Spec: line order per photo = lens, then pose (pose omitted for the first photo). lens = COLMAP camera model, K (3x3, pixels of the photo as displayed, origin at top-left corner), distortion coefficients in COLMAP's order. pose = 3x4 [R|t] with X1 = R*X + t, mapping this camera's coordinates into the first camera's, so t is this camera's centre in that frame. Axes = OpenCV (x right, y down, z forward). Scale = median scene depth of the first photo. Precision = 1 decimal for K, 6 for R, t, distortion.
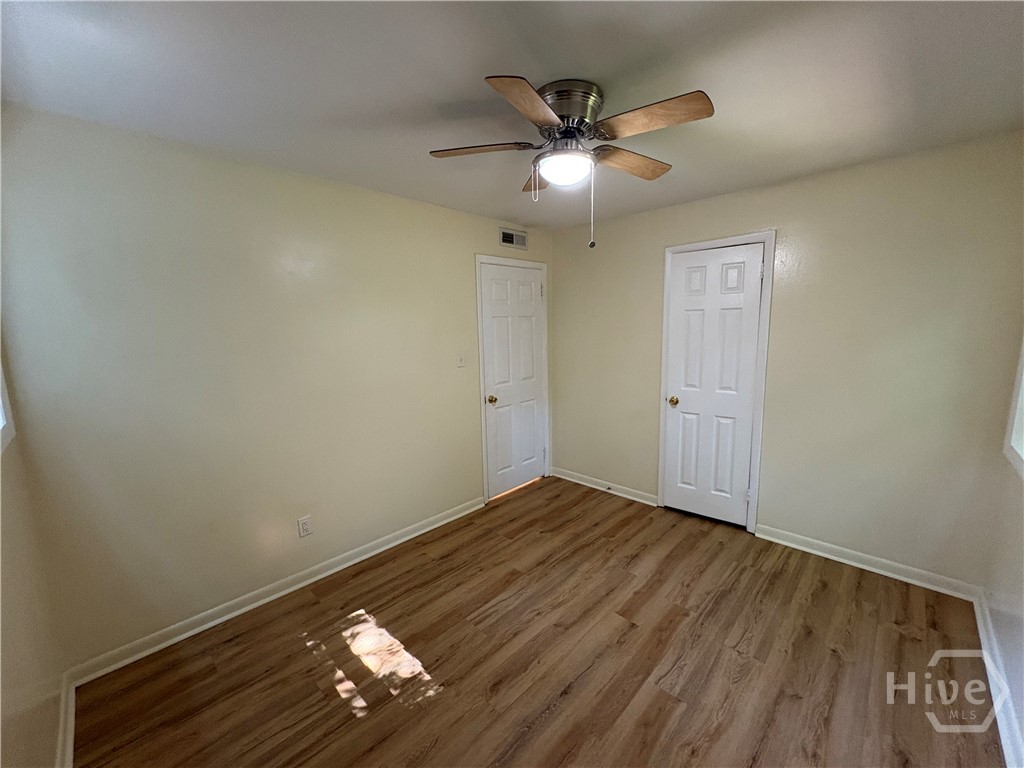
lens RADIAL K [[410.9, 0, 511.4], [0, 410.9, 385.4], [0, 0, 1]] dist [0.002317, -0.000232]
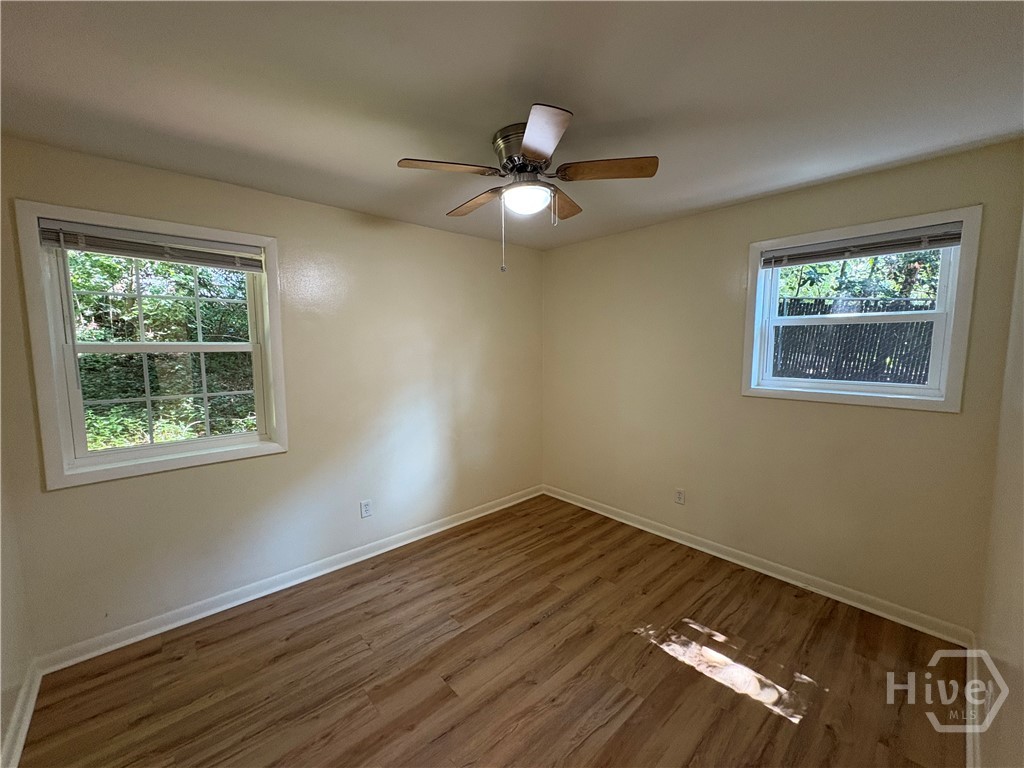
lens RADIAL K [[410.9, 0, 509.6], [0, 410.9, 386.8], [0, 0, 1]] dist [0.002317, -0.000232]
pose [[-0.997502, 0.018076, 0.068282, 0.093925], [0.034635, 0.967681, 0.249789, -0.259716], [-0.061560, 0.251530, -0.965890, 1.792664]]
